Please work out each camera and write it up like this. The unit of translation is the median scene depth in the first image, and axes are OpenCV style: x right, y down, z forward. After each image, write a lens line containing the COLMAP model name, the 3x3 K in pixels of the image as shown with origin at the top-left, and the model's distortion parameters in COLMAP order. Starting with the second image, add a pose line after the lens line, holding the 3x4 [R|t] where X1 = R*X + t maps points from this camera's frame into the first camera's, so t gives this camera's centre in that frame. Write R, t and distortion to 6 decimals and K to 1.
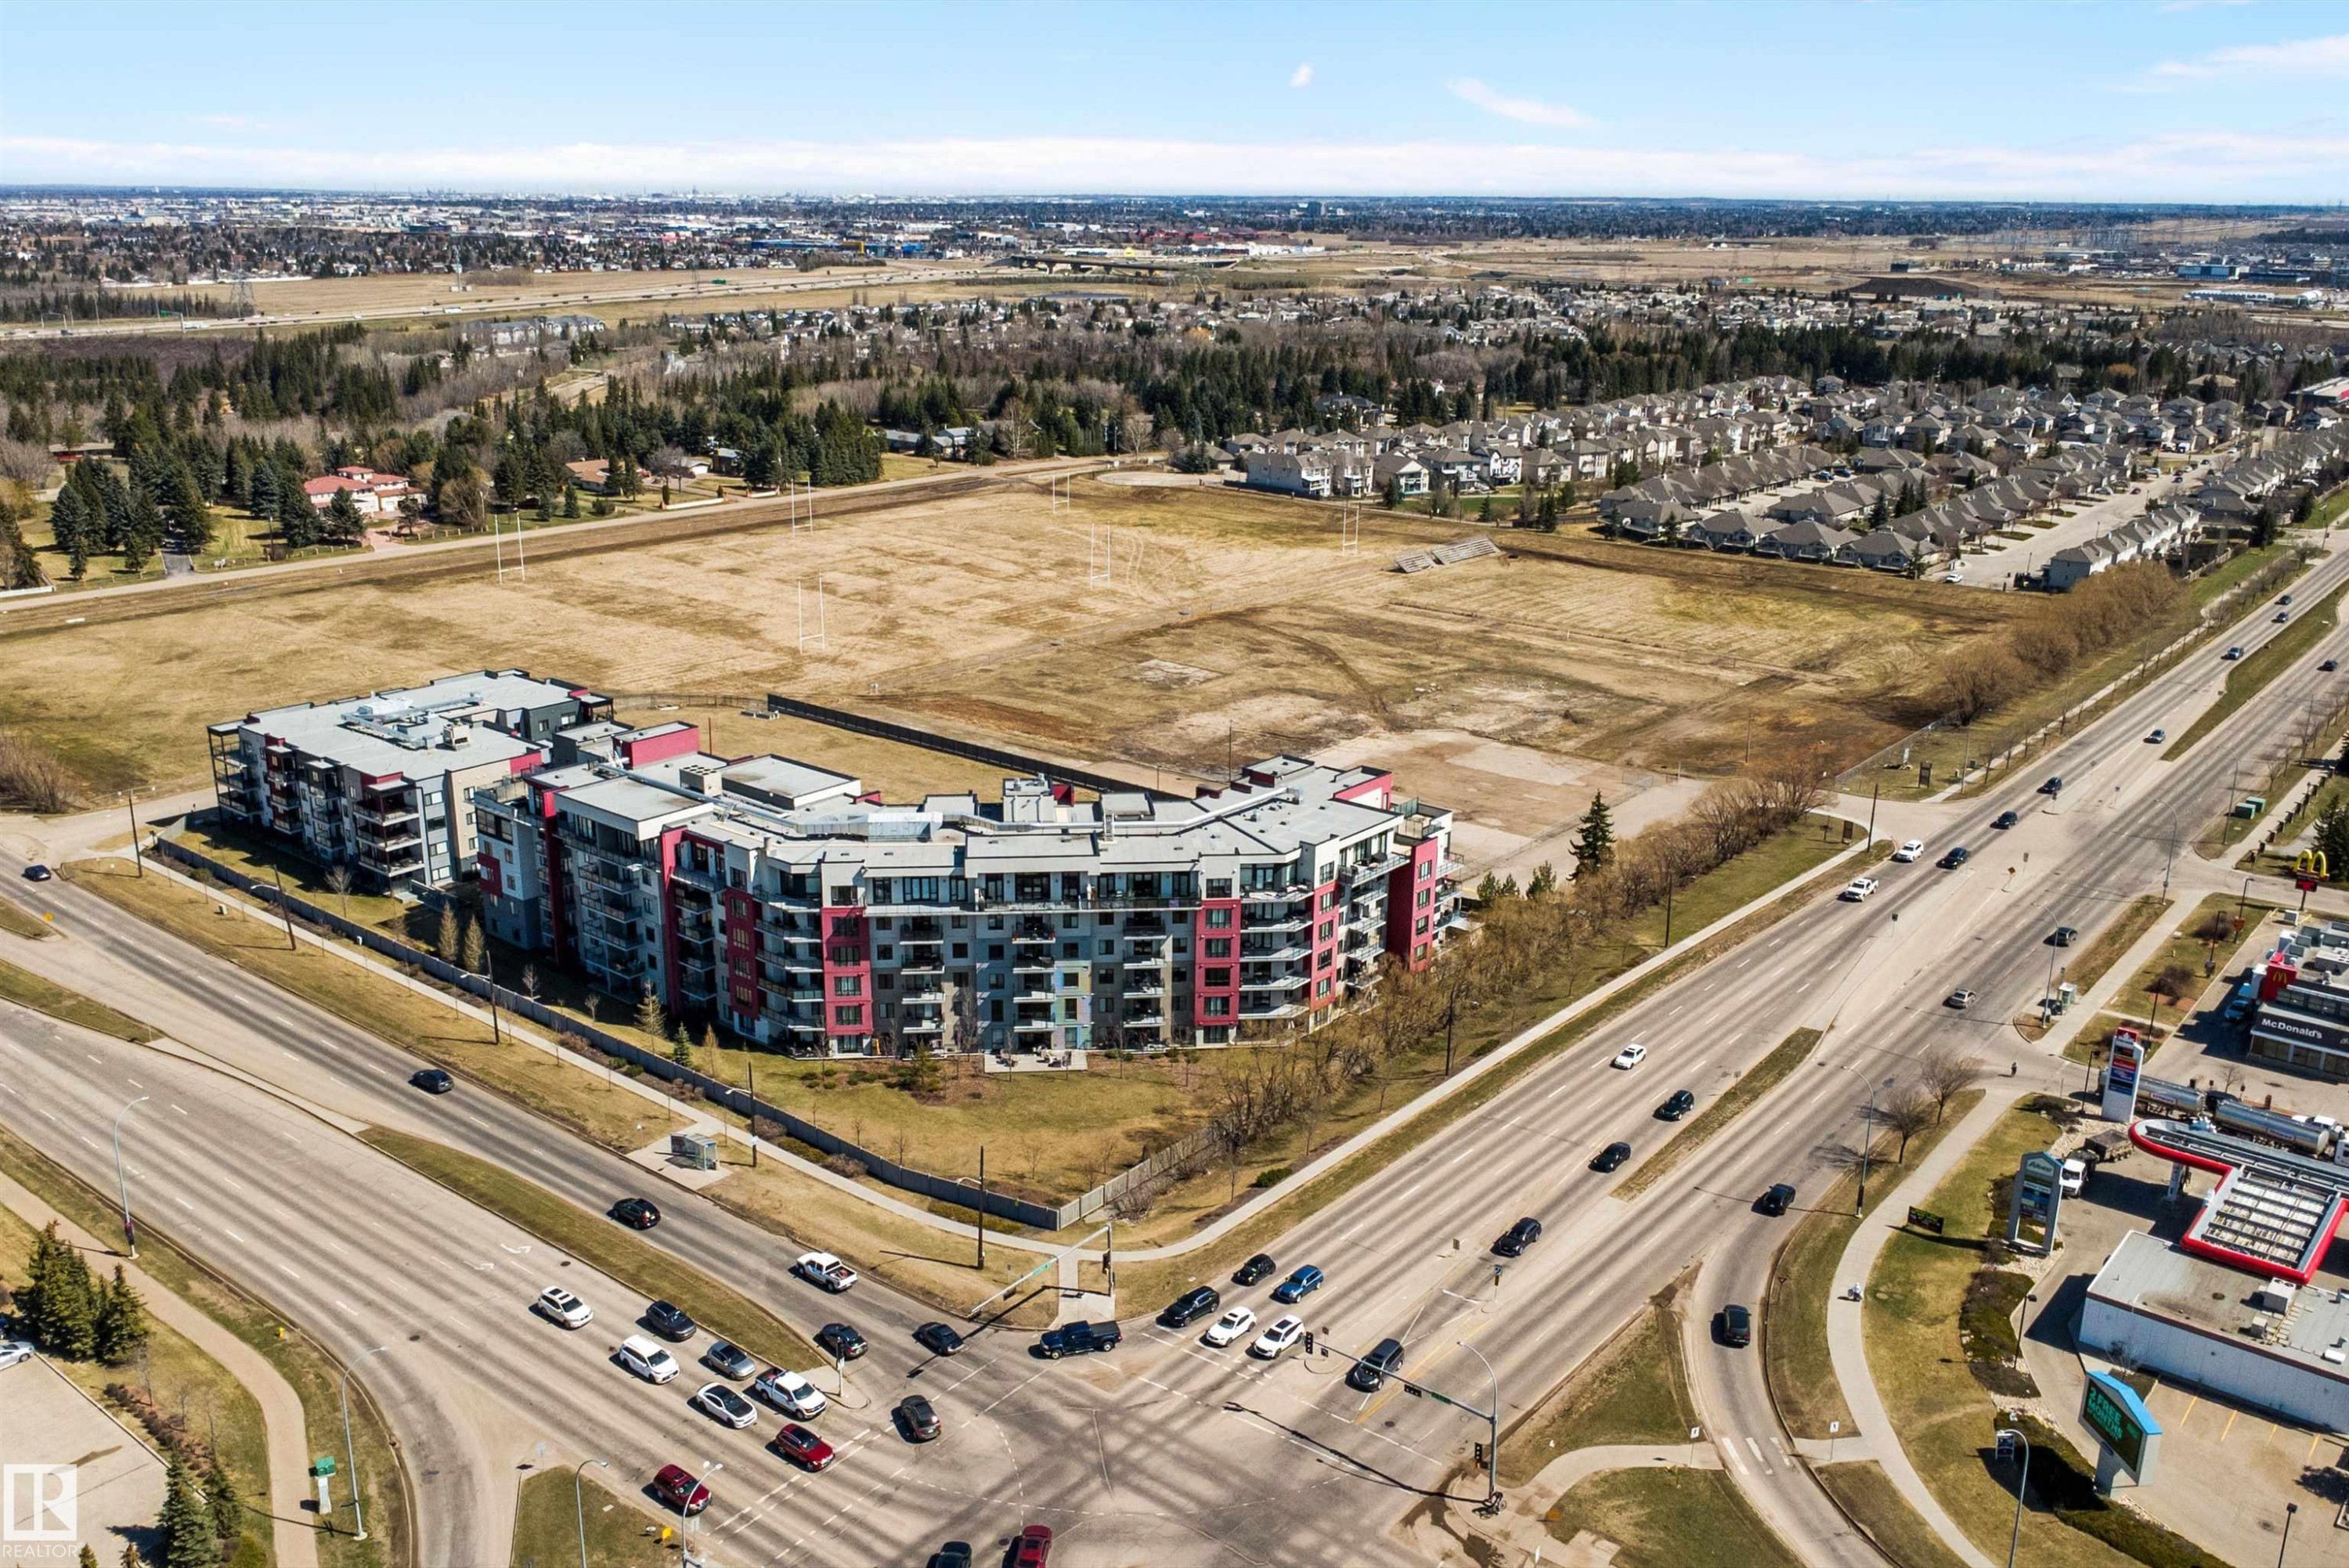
lens RADIAL K [[1973.5, 0, 1169.7], [0, 1973.5, 793.4], [0, 0, 1]] dist [0.021110, 0.020927]
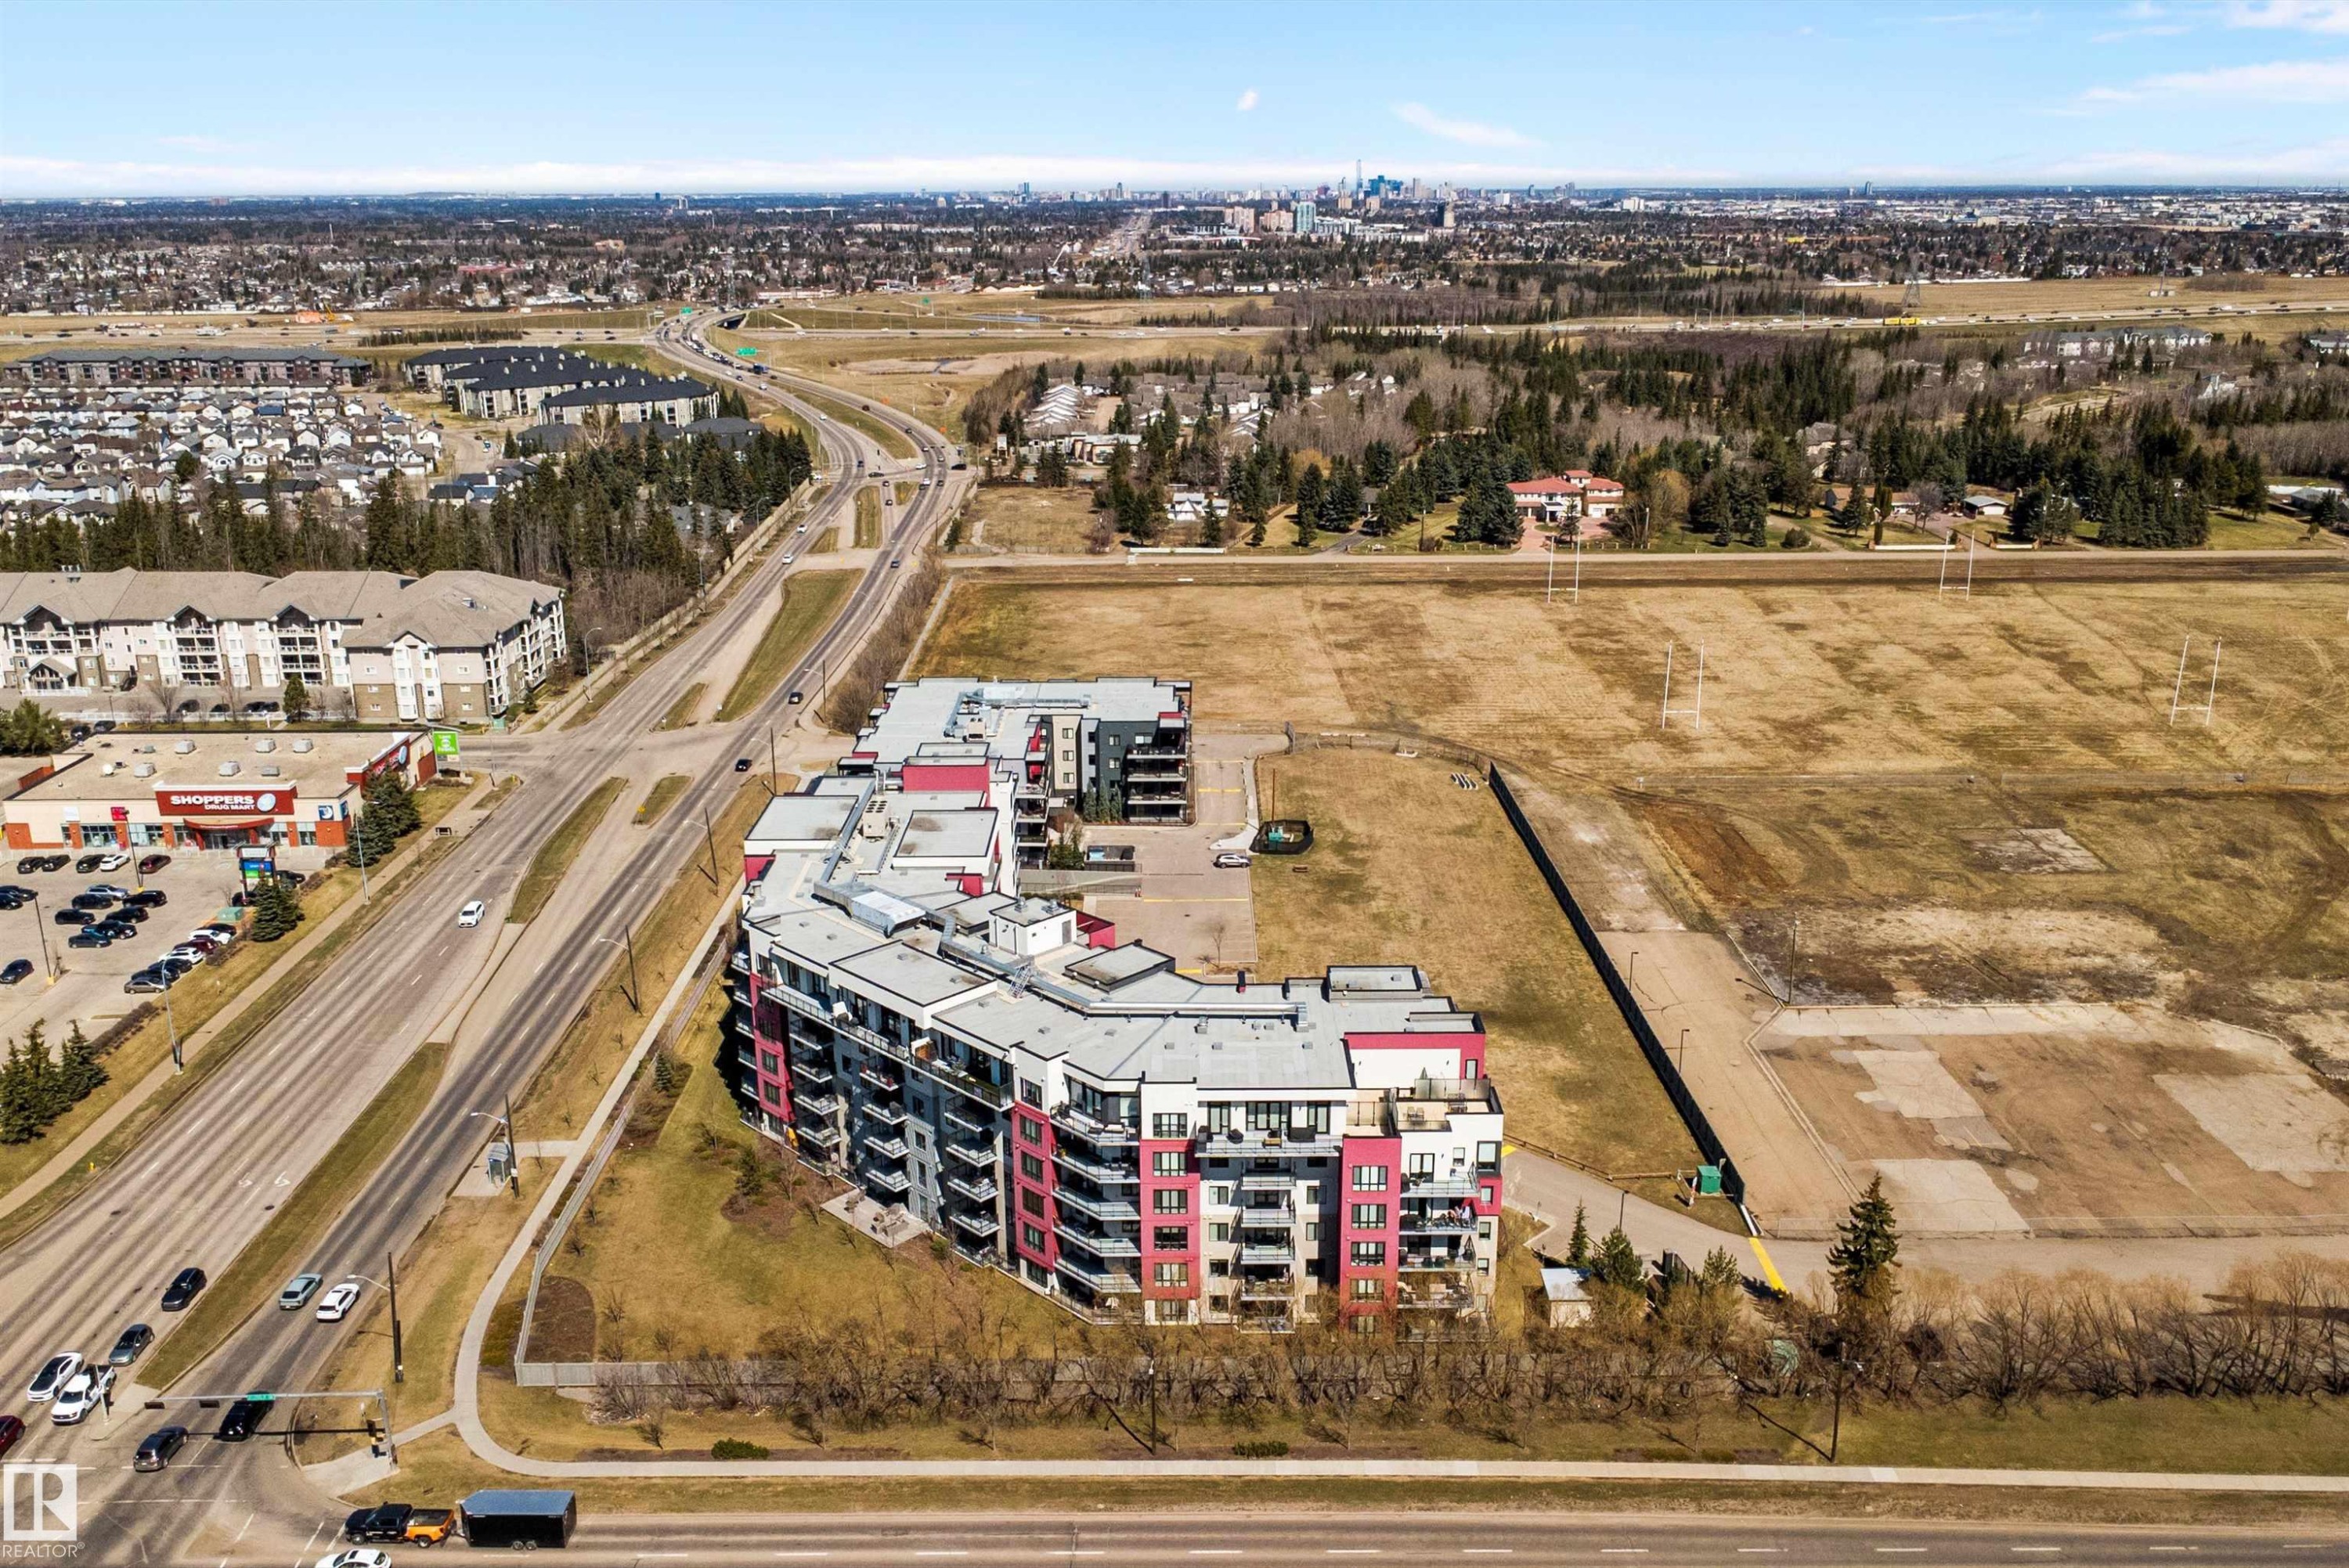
lens RADIAL K [[1973.5, 0, 1176.0], [0, 1973.5, 782.4], [0, 0, 1]] dist [0.021110, 0.020927]
pose [[0.637936, 0.212101, -0.740304, 0.573674], [-0.215059, 0.972143, 0.093203, -0.146427], [0.739450, 0.099752, 0.665780, 0.475442]]
